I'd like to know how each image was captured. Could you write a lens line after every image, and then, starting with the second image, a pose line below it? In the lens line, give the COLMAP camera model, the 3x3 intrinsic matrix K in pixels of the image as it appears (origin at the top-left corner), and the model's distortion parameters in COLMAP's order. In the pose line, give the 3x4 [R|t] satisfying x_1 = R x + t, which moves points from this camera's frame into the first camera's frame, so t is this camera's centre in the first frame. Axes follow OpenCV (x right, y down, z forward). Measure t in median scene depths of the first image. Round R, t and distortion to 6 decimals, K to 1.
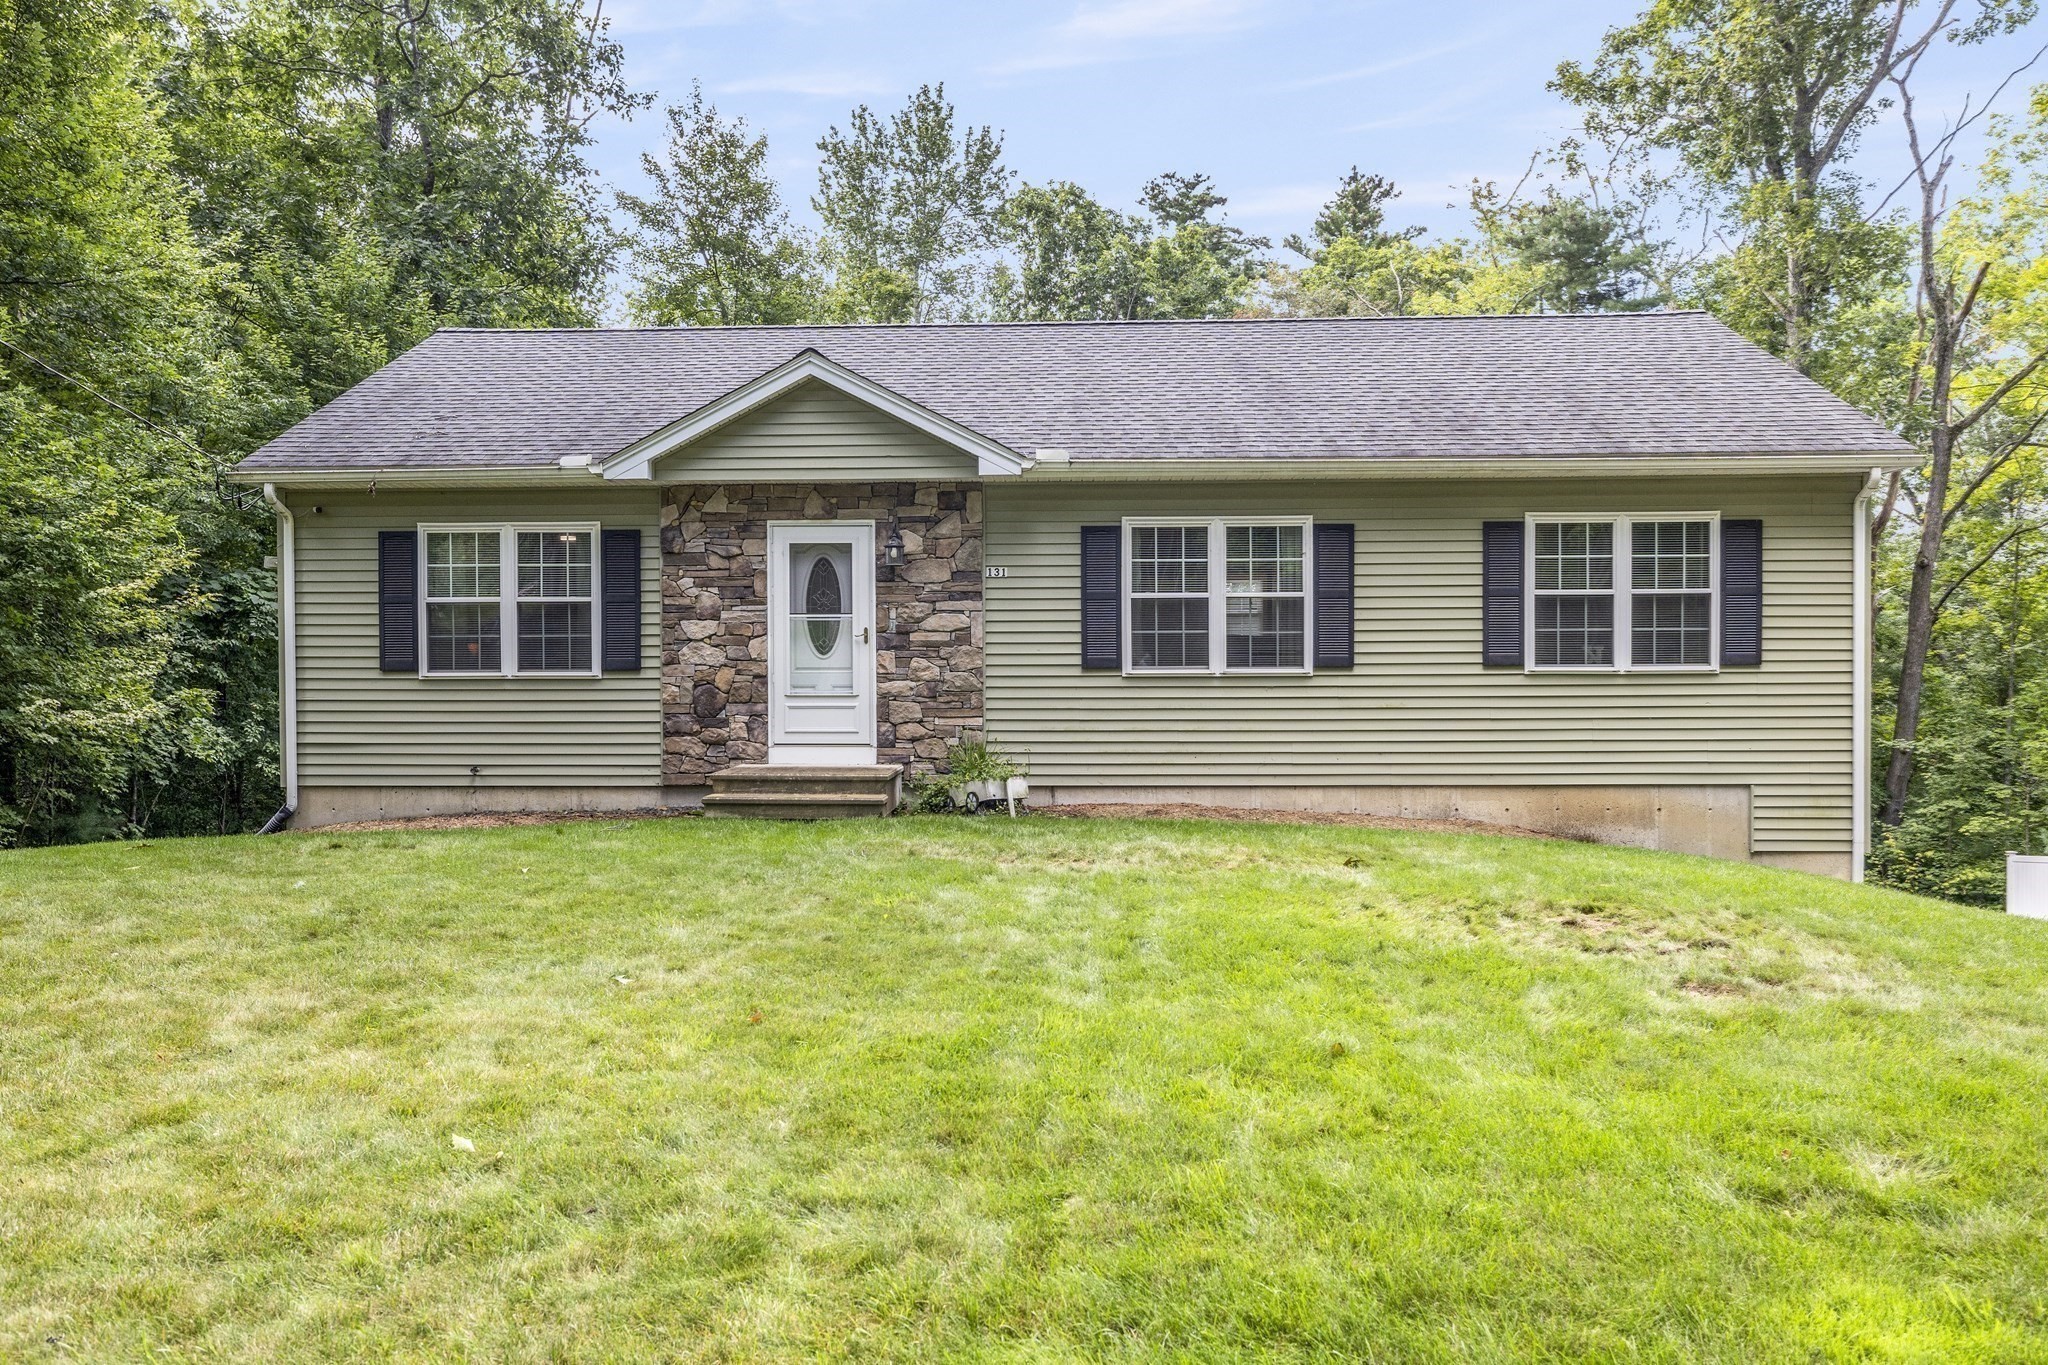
lens RADIAL K [[1527.7, 0, 1014.5], [0, 1527.7, 693.1], [0, 0, 1]] dist [-0.003432, -0.000844]
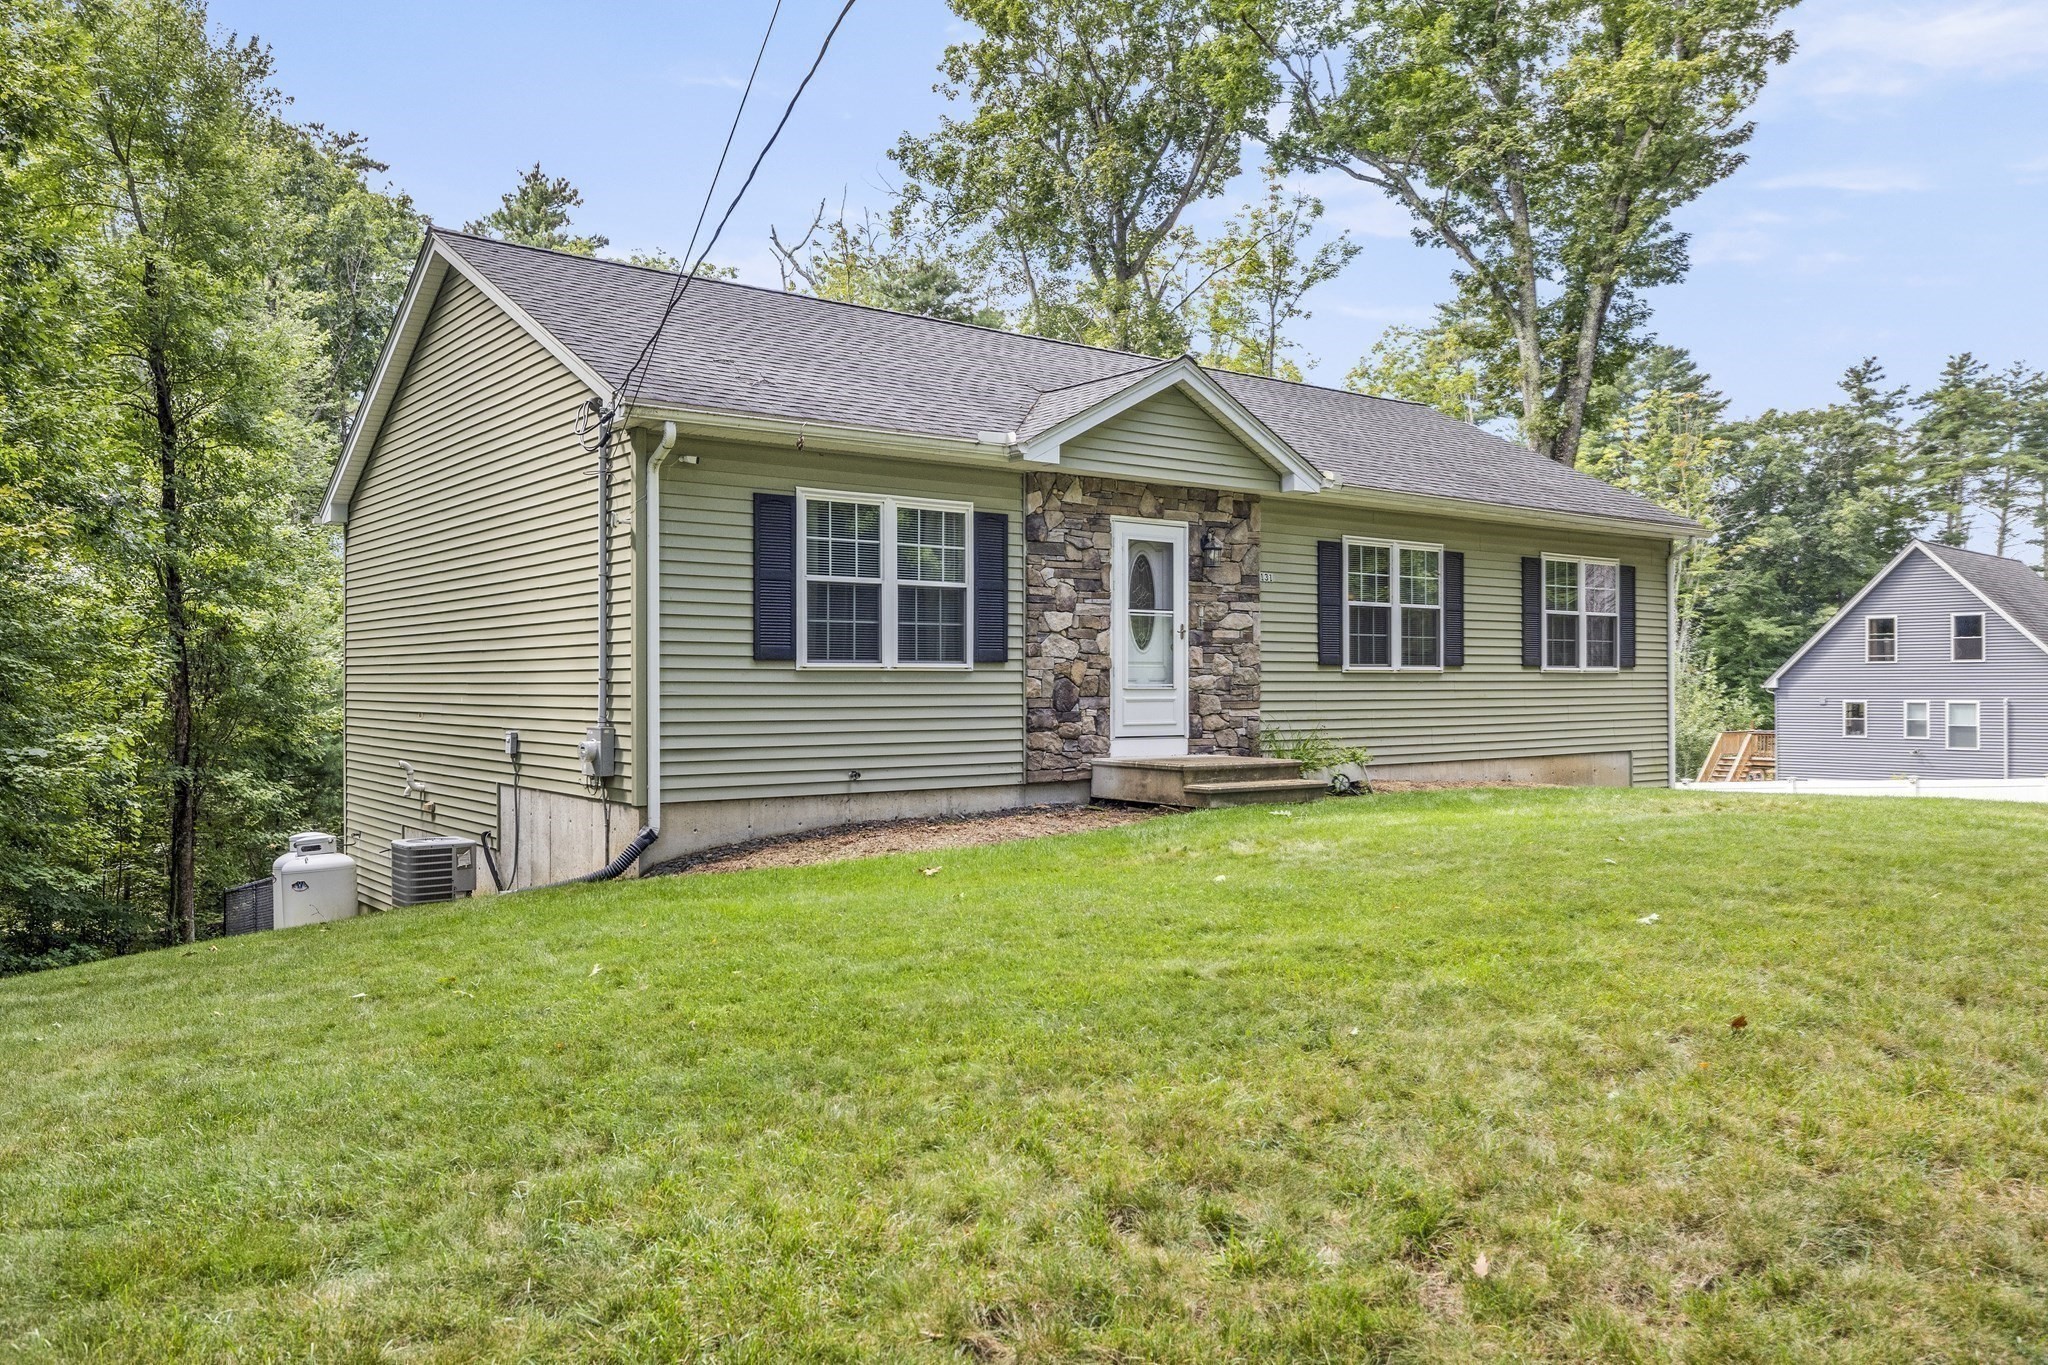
lens RADIAL K [[1527.7, 0, 1012.7], [0, 1527.7, 673.9], [0, 0, 1]] dist [-0.003432, -0.000844]
pose [[0.758451, 0.006344, 0.651699, -0.864888], [0.006072, 0.999840, -0.016799, 0.008037], [-0.651701, 0.016698, 0.758292, 0.280825]]
